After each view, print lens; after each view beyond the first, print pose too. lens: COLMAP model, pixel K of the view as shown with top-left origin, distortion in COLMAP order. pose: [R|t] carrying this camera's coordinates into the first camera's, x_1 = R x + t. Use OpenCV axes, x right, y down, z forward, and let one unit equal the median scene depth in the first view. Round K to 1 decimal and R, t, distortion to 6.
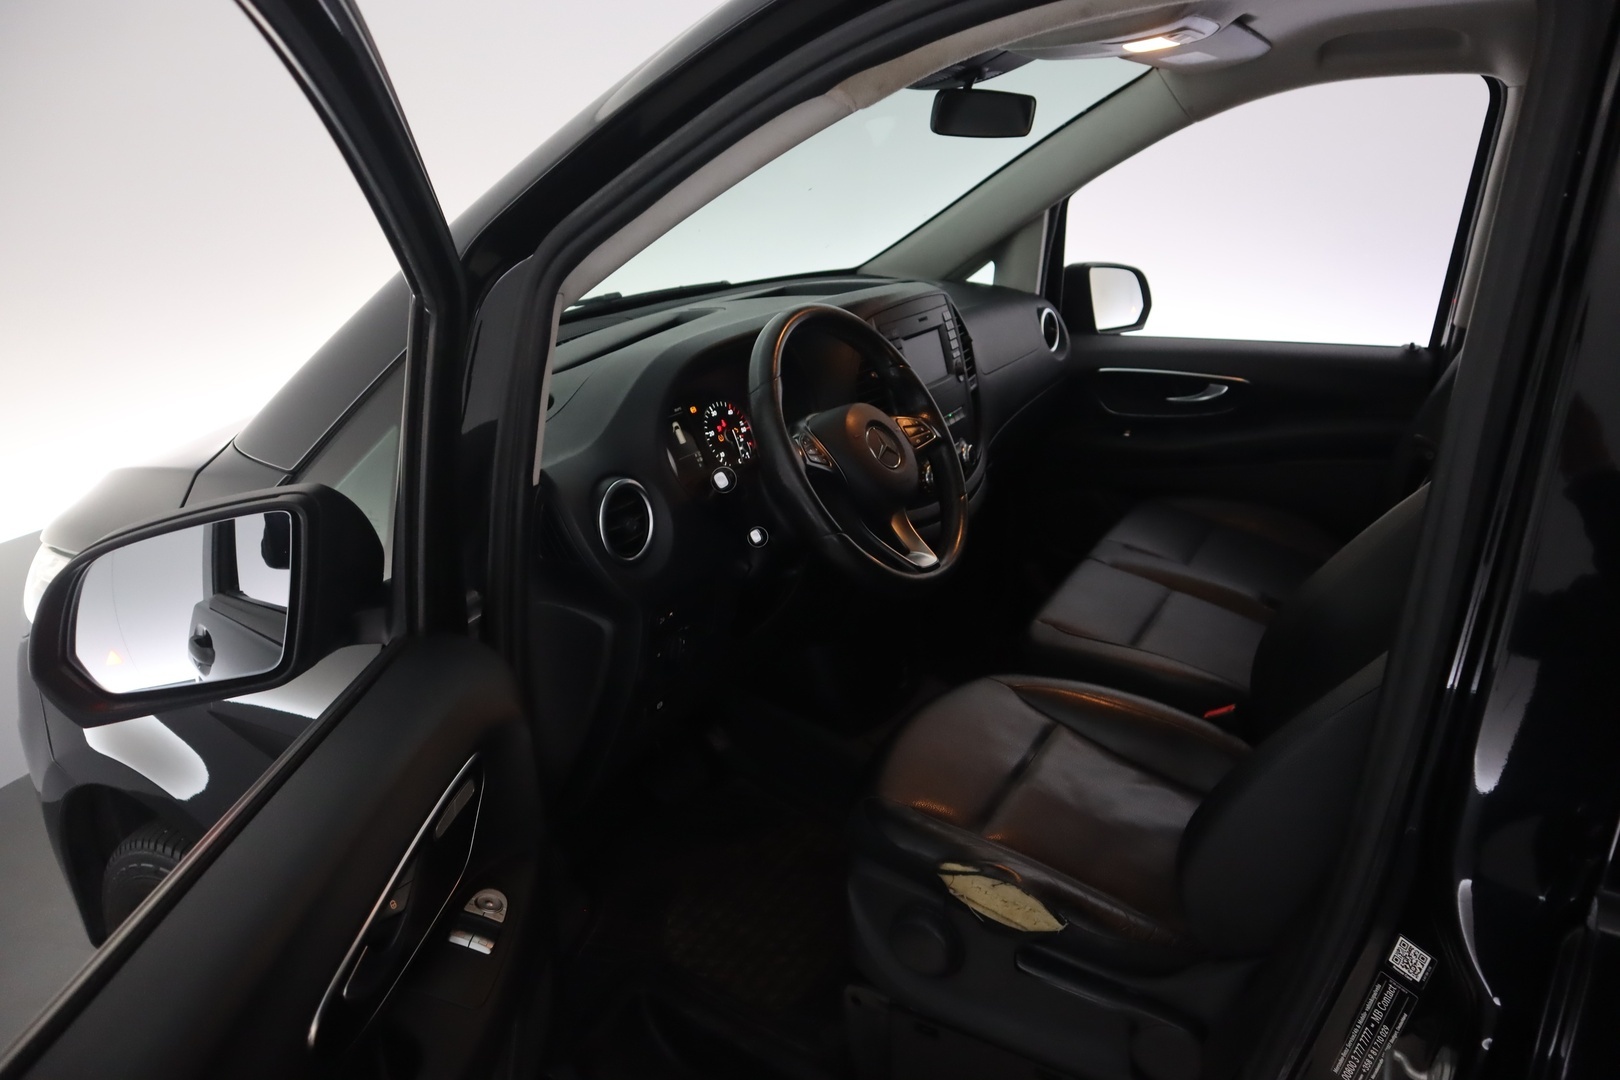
lens RADIAL K [[1127.4, 0, 810.0], [0, 1127.4, 540.0], [0, 0, 1]] dist [-0.122050, 0.072907]
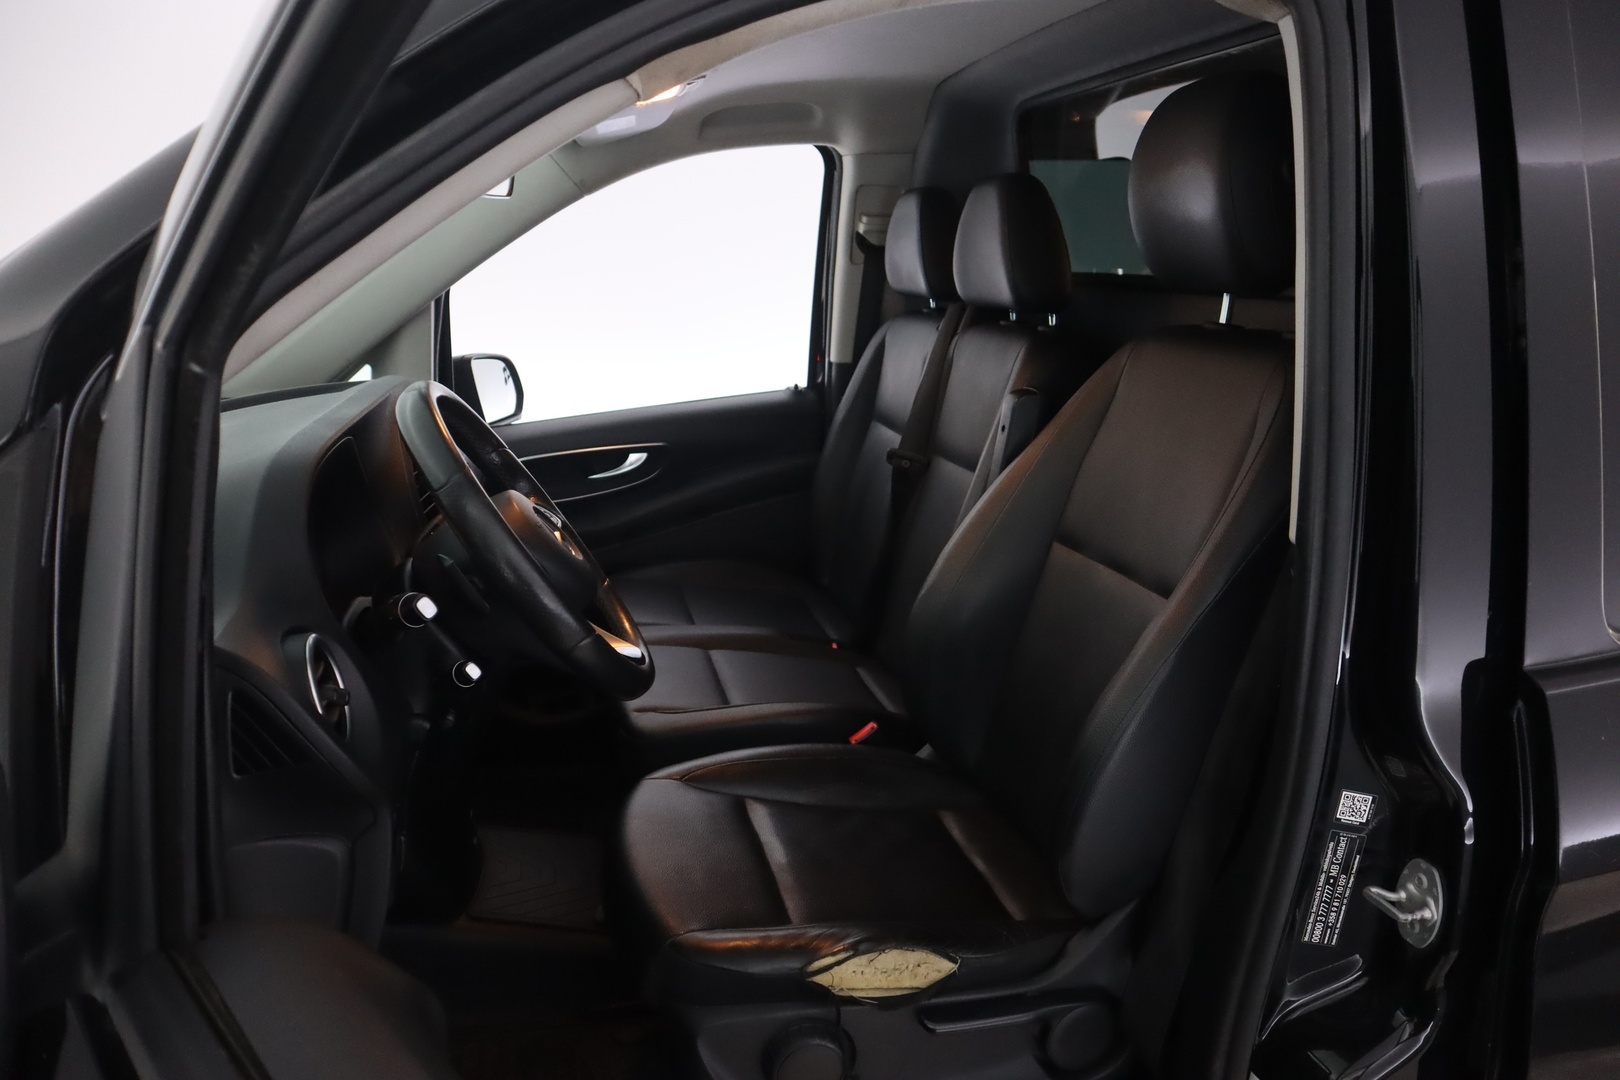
lens RADIAL K [[1127.4, 0, 810.0], [0, 1127.4, 540.0], [0, 0, 1]] dist [-0.122050, 0.072907]
pose [[0.729765, -0.194393, 0.655481, -0.251730], [0.267455, 0.963495, -0.012026, -0.013125], [-0.629215, 0.184088, 0.755116, 0.184561]]
